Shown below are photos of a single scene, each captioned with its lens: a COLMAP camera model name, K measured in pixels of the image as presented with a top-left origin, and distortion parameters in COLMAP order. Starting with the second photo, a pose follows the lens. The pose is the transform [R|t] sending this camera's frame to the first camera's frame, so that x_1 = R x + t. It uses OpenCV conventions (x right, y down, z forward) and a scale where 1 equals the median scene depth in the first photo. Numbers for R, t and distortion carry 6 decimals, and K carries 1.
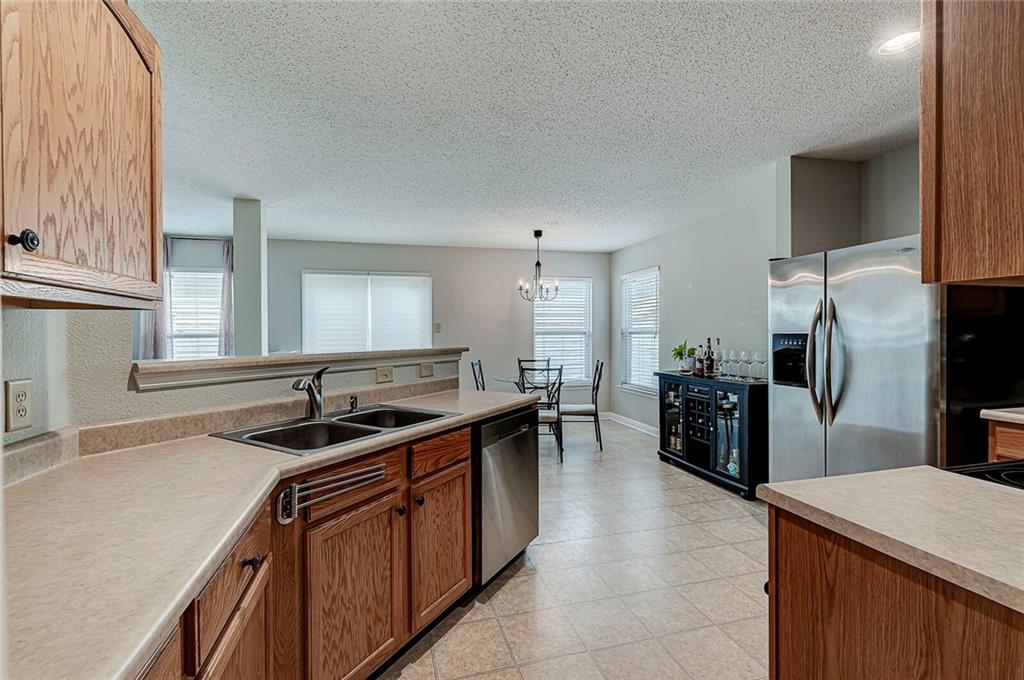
lens RADIAL K [[440.8, 0, 508.0], [0, 440.8, 338.1], [0, 0, 1]] dist [0.006743, -0.002969]
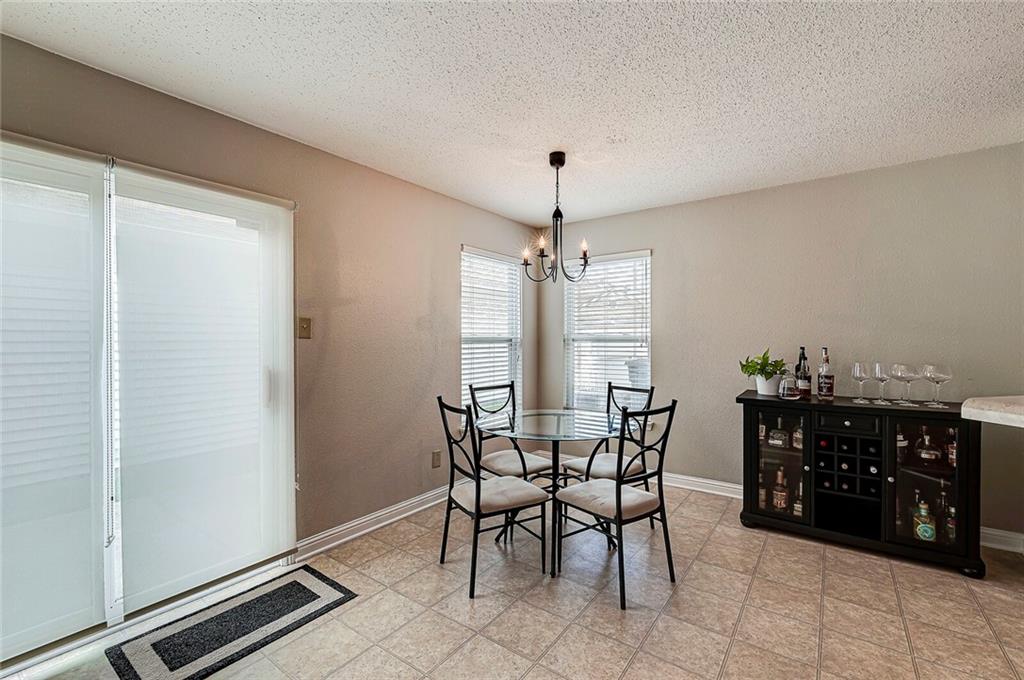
lens RADIAL K [[440.8, 0, 511.8], [0, 440.8, 341.1], [0, 0, 1]] dist [0.006743, -0.002969]
pose [[0.784265, -0.001117, 0.620424, -0.358058], [0.005904, 0.999967, -0.005662, -0.008341], [-0.620397, 0.008104, 0.784246, 0.684022]]
